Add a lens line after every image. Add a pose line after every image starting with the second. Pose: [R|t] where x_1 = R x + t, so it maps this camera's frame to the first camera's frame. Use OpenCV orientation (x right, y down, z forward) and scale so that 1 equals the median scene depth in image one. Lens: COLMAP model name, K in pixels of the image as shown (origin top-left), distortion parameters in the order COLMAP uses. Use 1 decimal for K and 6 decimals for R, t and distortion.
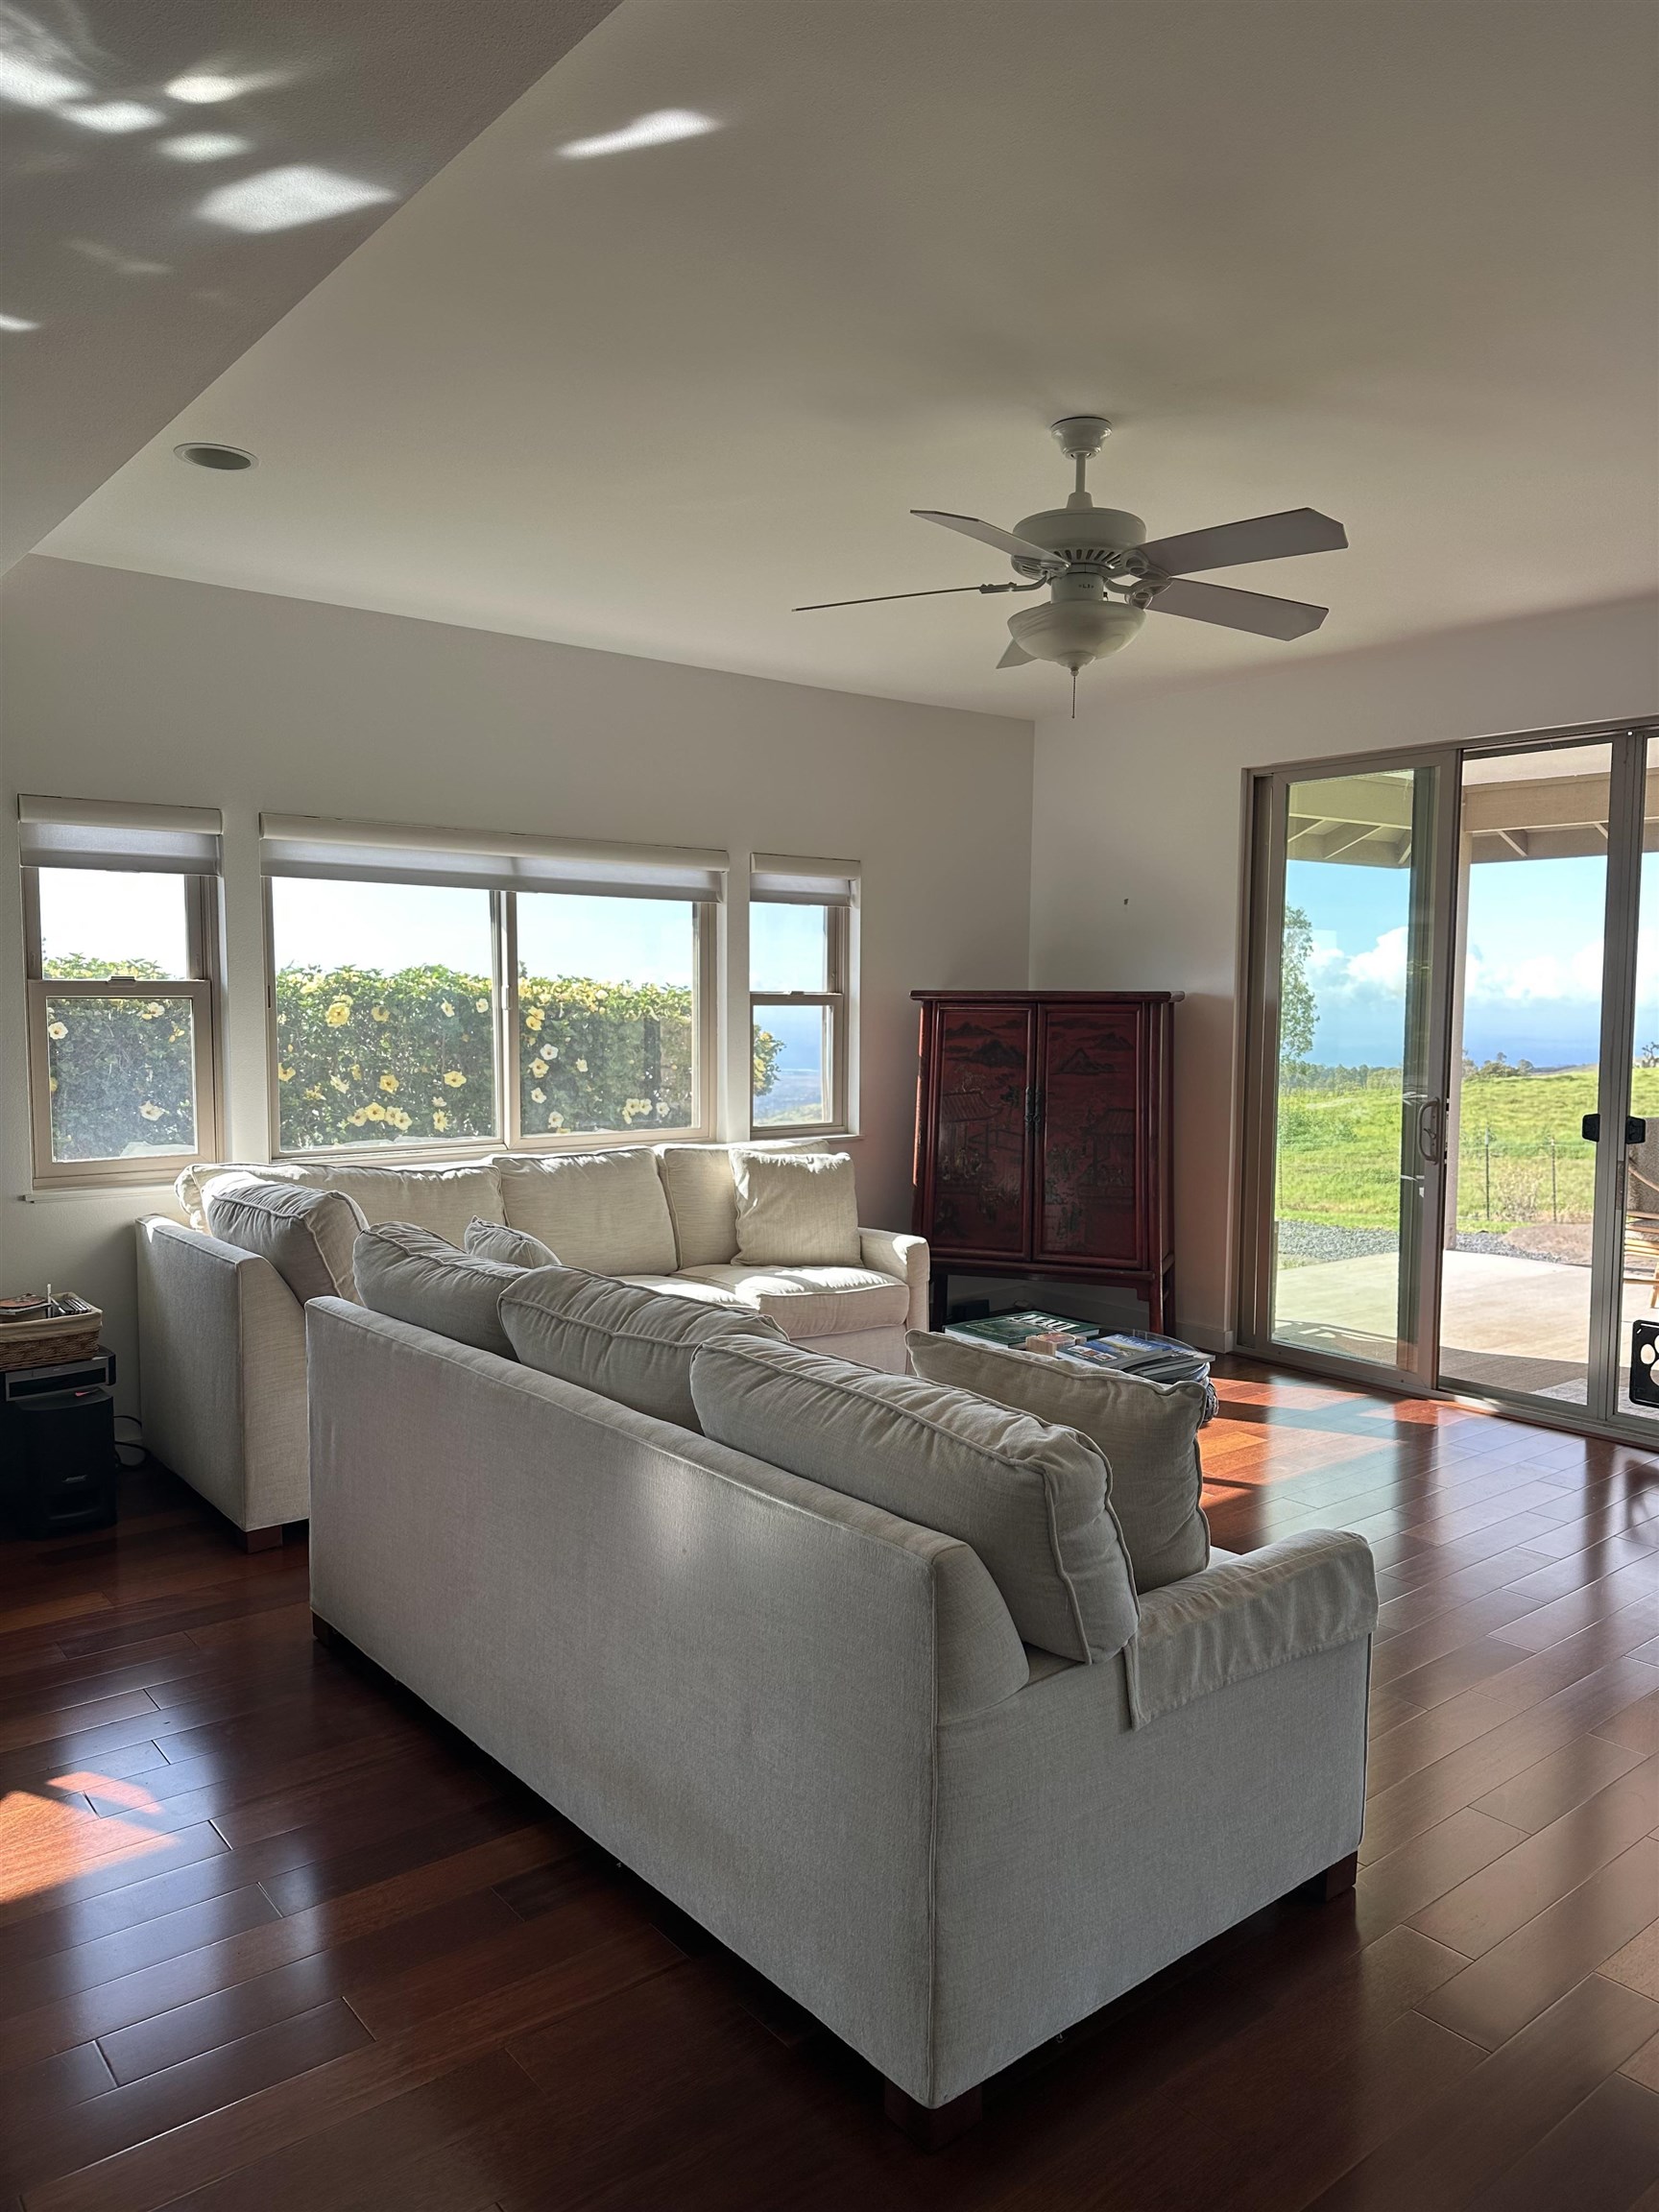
lens RADIAL K [[1530.2, 0, 822.9], [0, 1530.2, 1116.6], [0, 0, 1]] dist [0.045893, -0.023736]
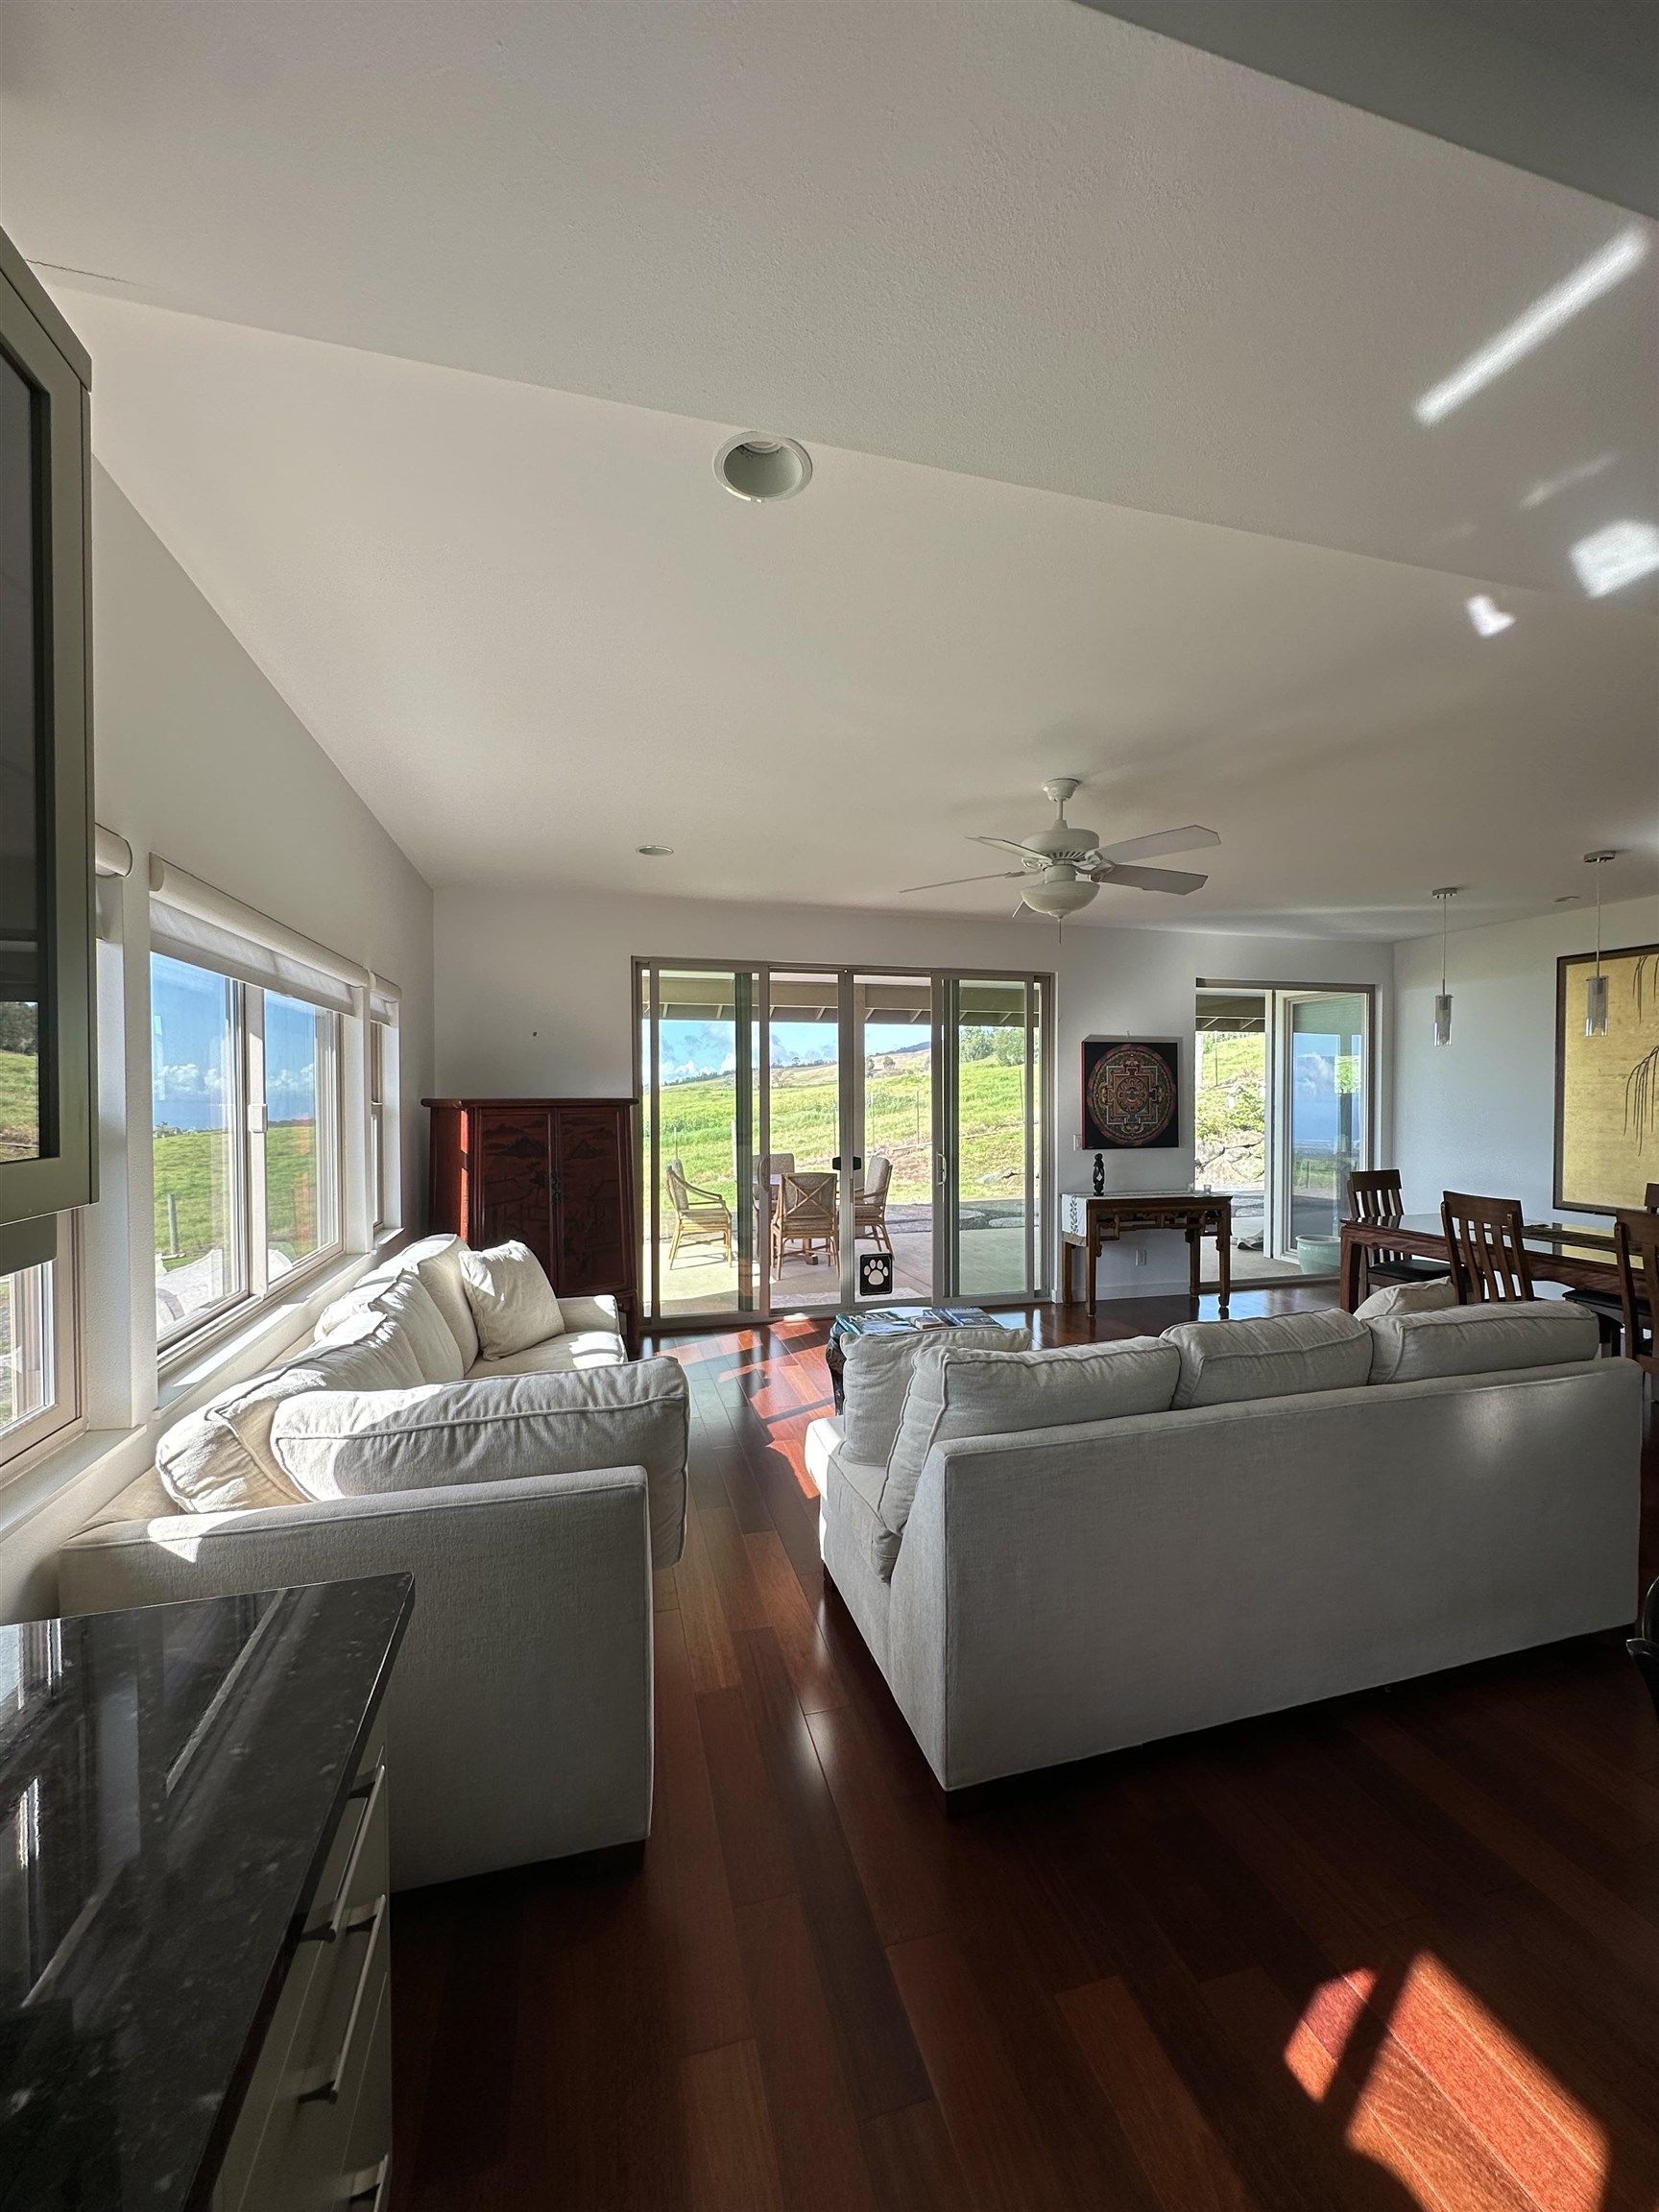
lens RADIAL K [[887.0, 0, 823.2], [0, 887.0, 1105.3], [0, 0, 1]] dist [0.019150, 0.000706]
pose [[0.386811, -0.023028, 0.921872, -0.531451], [0.078907, 0.996848, -0.008208, -0.056200], [-0.918777, 0.075917, 0.387409, 0.528869]]
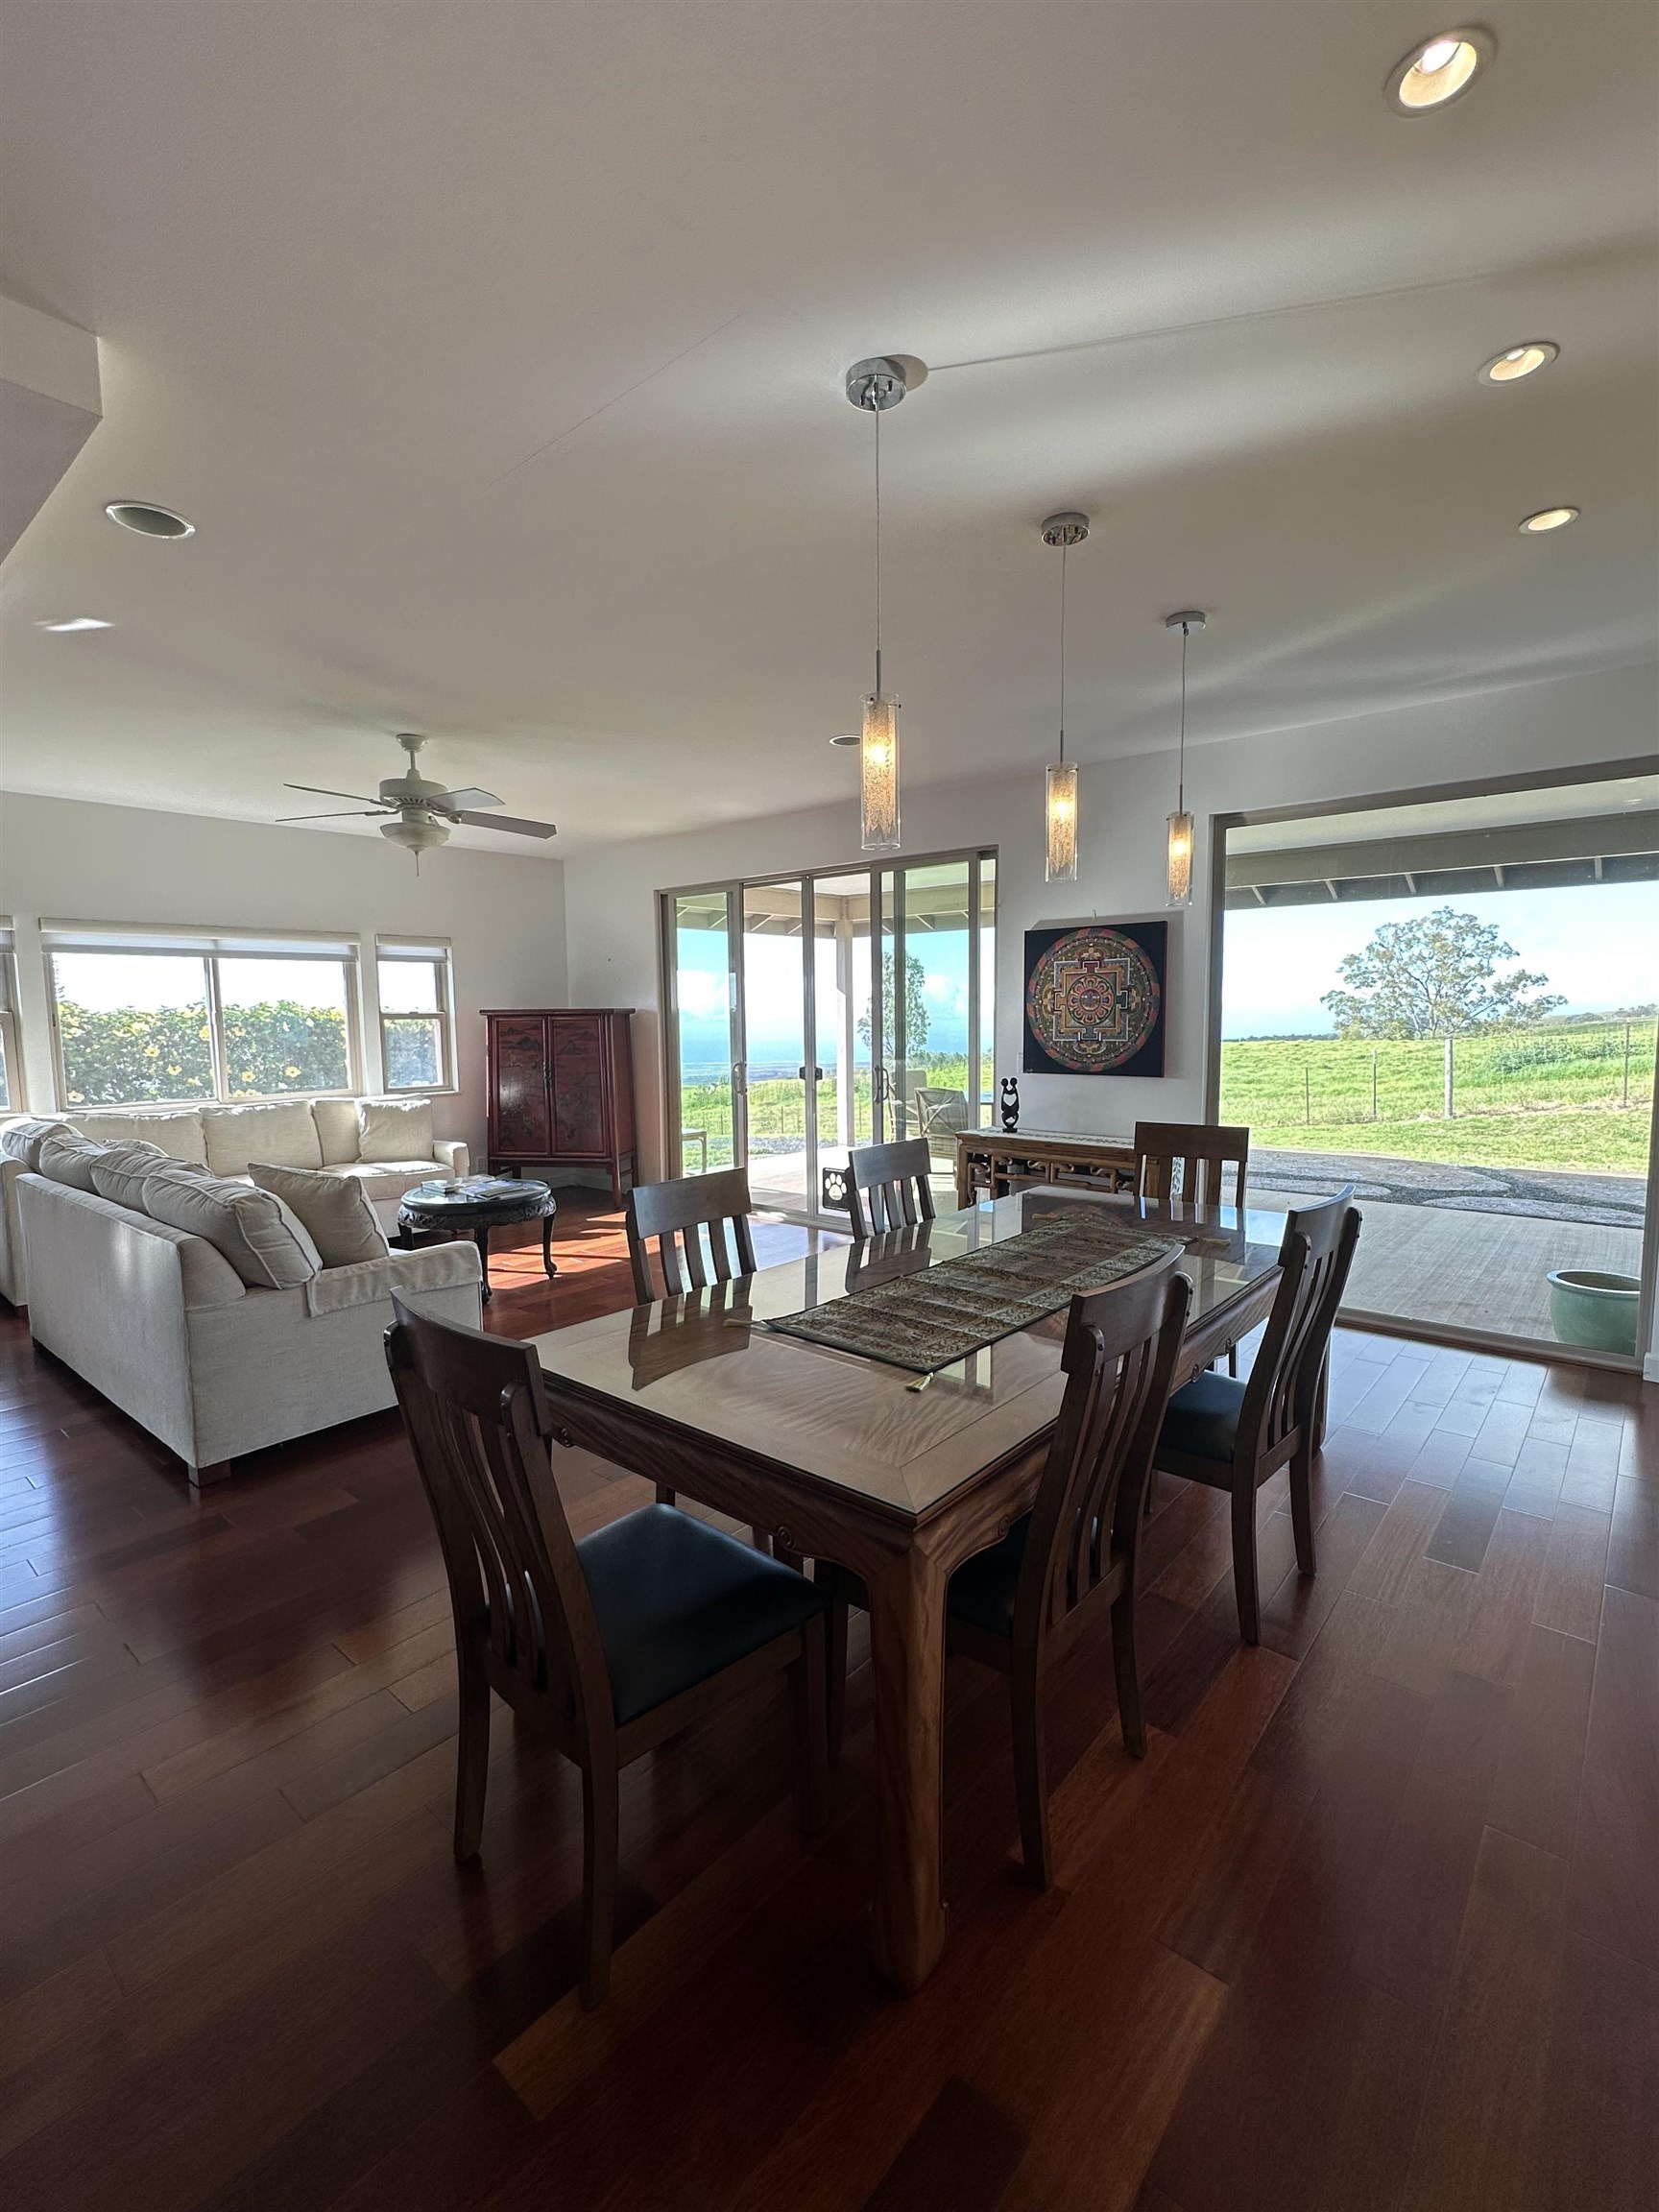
lens RADIAL K [[988.6, 0, 825.0], [0, 988.6, 1099.7], [0, 0, 1]] dist [0.009497, 0.000431]
pose [[0.982885, -0.033788, 0.181096, 0.273142], [0.032198, 0.999413, 0.011711, 0.025599], [-0.181385, -0.005680, 0.983396, -0.250333]]
